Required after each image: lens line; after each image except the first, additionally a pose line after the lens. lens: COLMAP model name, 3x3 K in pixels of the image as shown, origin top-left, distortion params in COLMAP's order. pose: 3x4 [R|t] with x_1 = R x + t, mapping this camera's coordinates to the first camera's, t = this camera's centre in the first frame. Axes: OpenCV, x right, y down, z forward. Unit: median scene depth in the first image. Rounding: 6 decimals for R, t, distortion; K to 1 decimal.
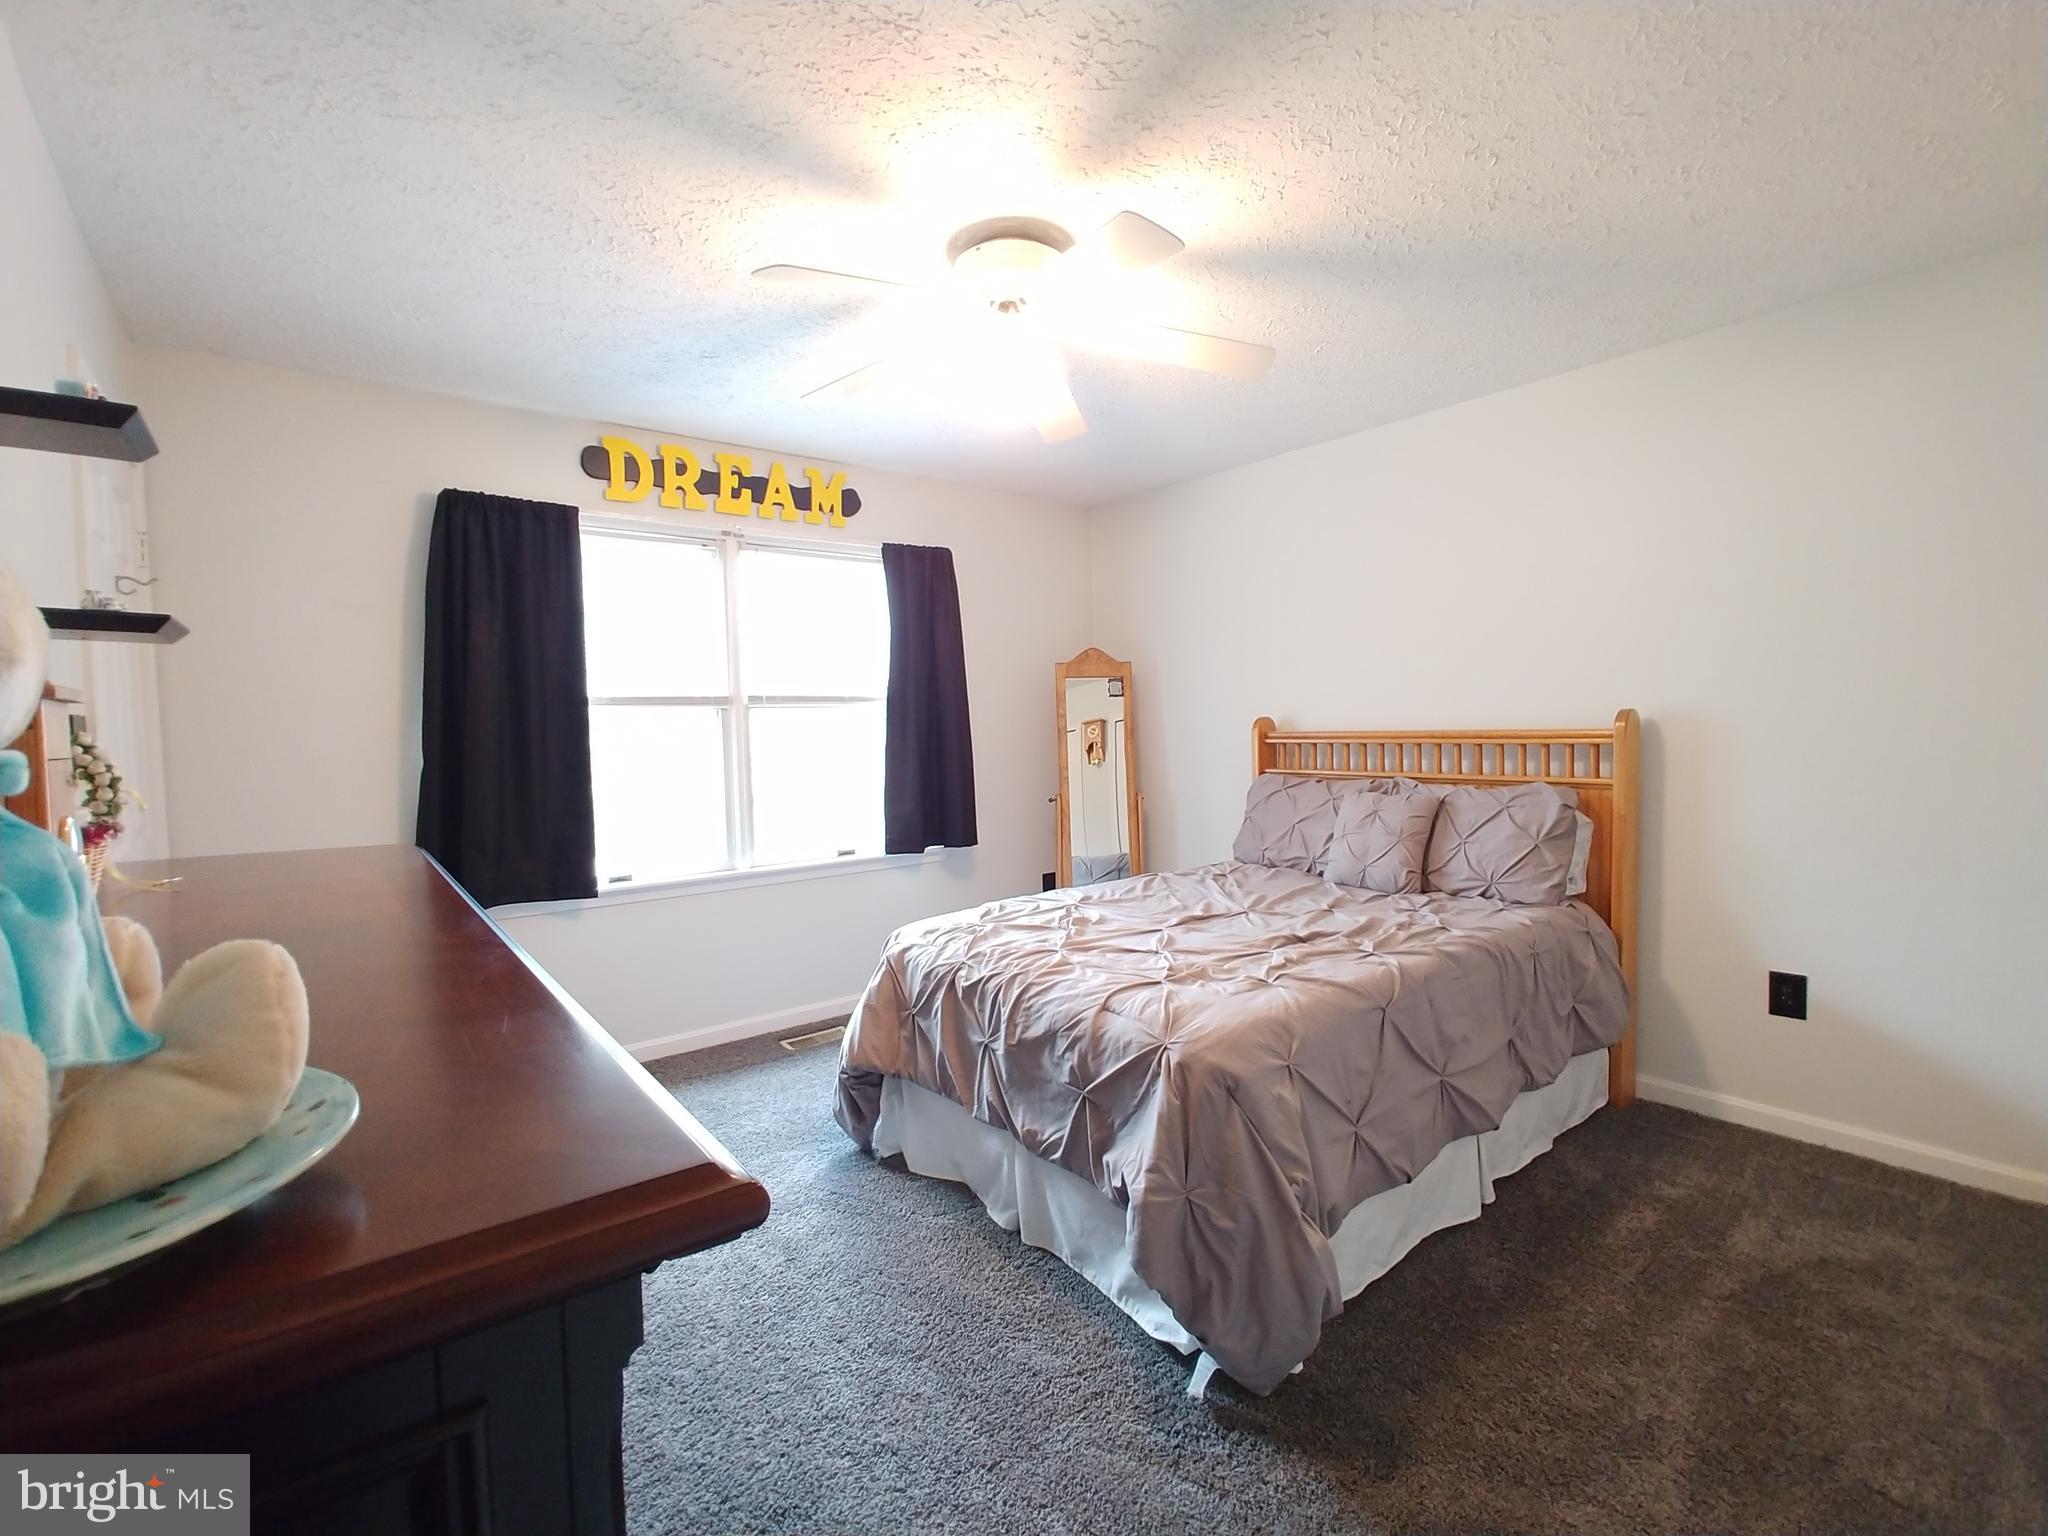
lens RADIAL K [[858.3, 0, 1037.4], [0, 858.3, 765.5], [0, 0, 1]] dist [-0.000684, -0.000017]
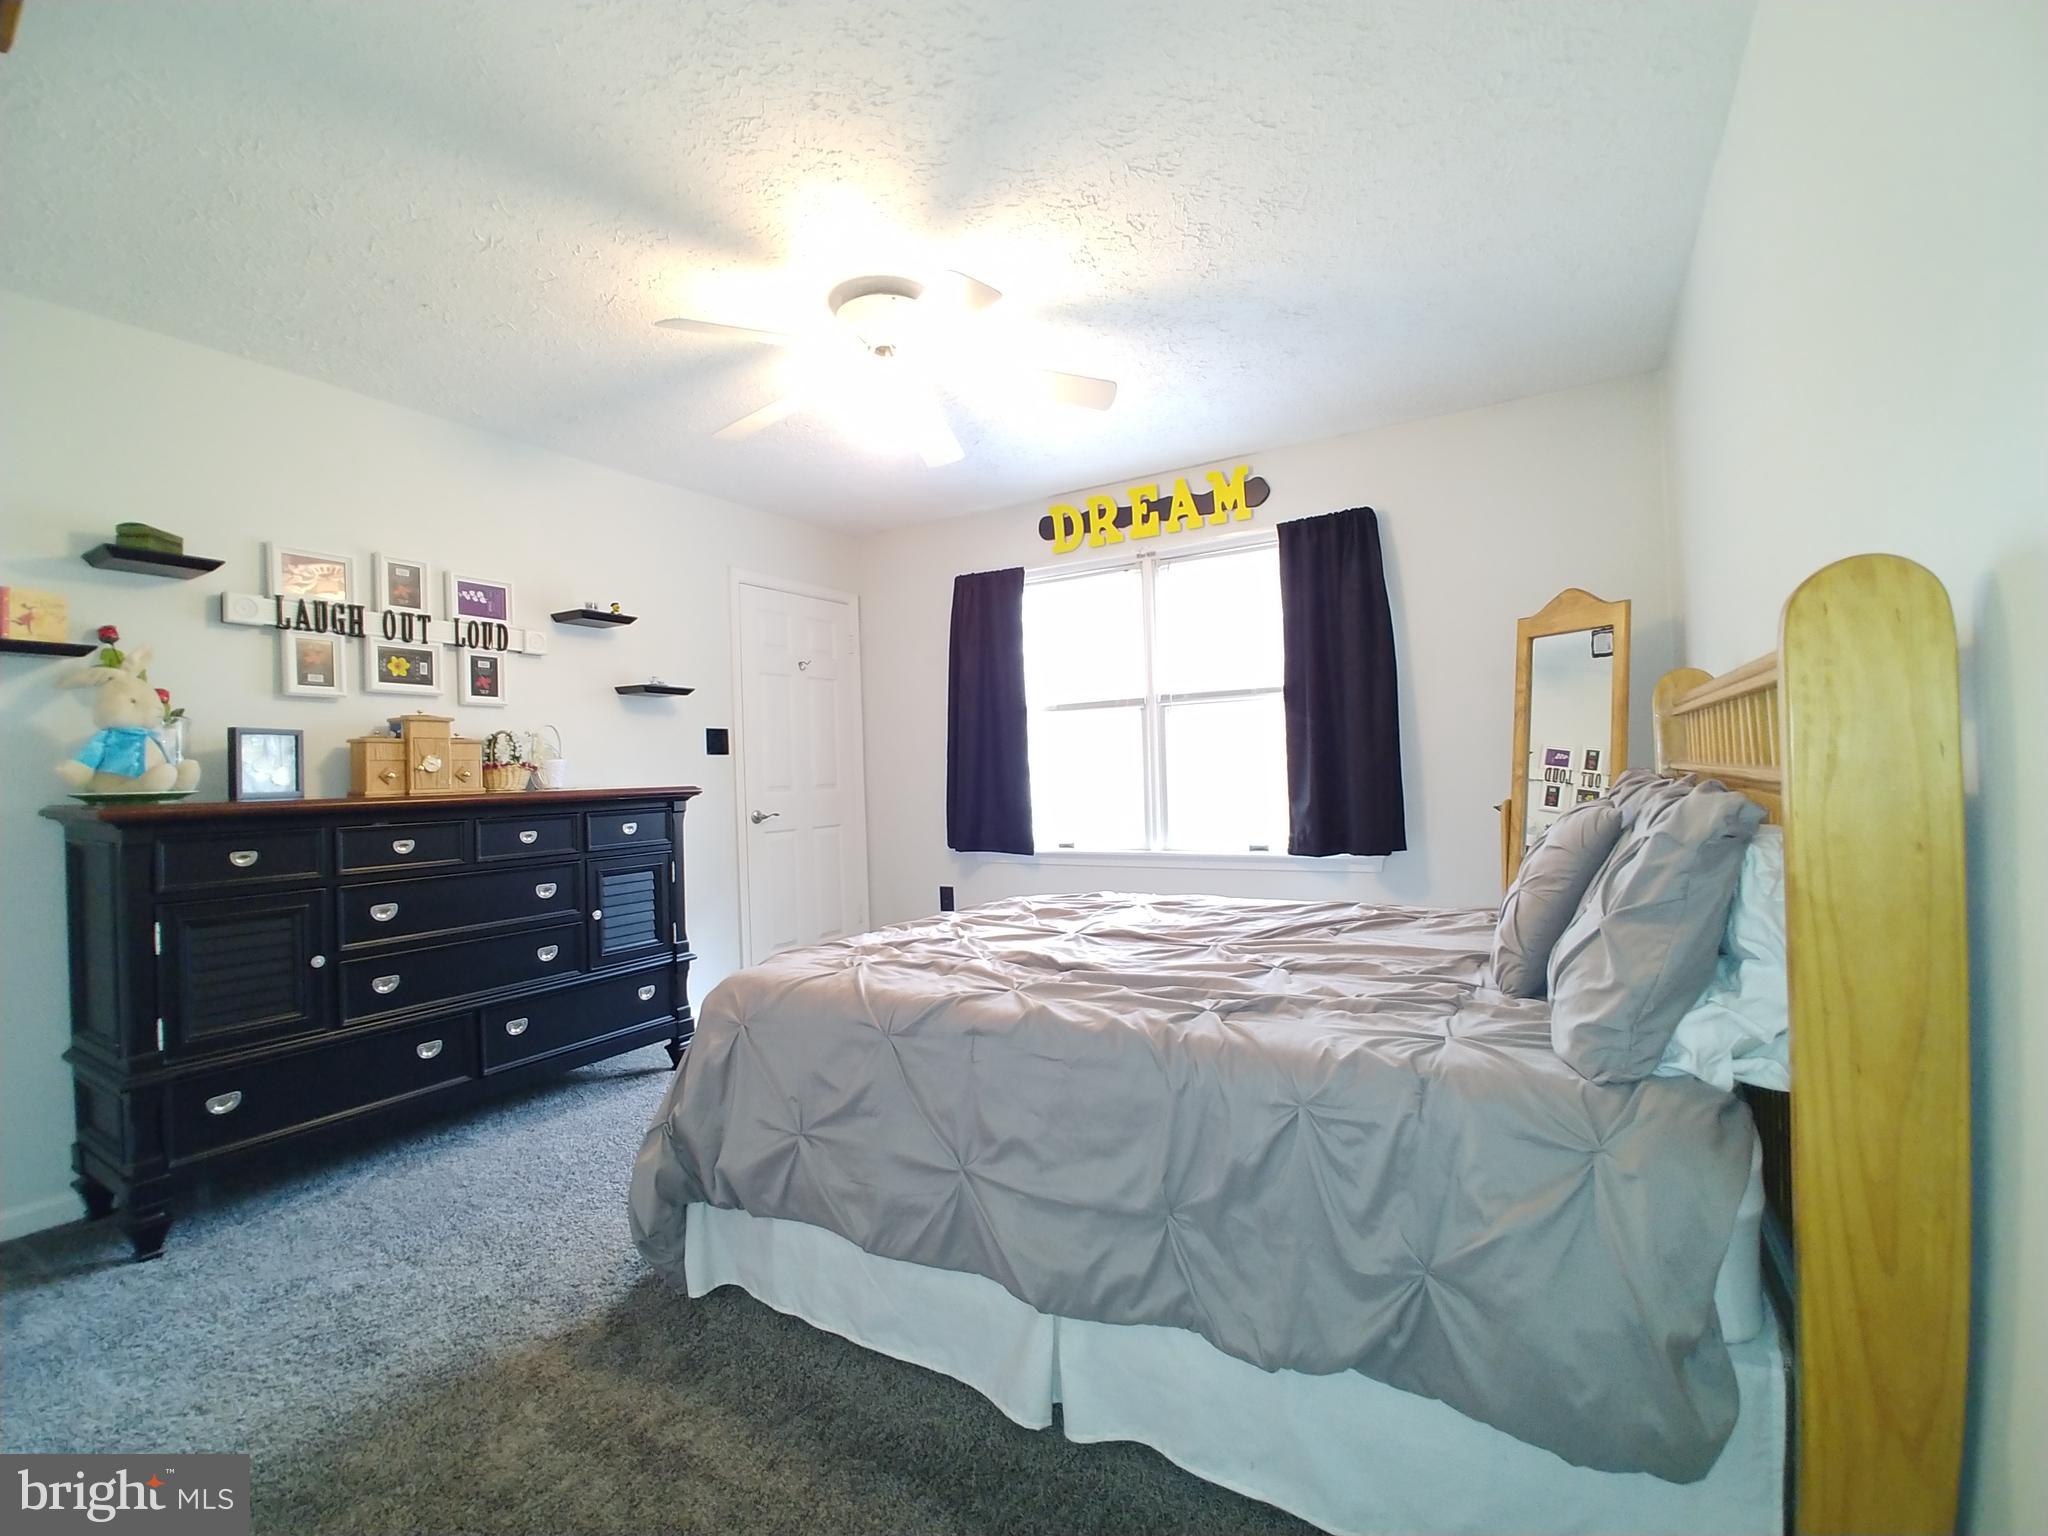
lens RADIAL K [[858.3, 0, 1037.4], [0, 858.3, 765.5], [0, 0, 1]] dist [-0.000684, -0.000017]
pose [[0.394888, 0.010781, -0.918666, 0.638686], [-0.018616, 0.999820, 0.003732, 0.008965], [0.918541, 0.015629, 0.395018, 0.420263]]
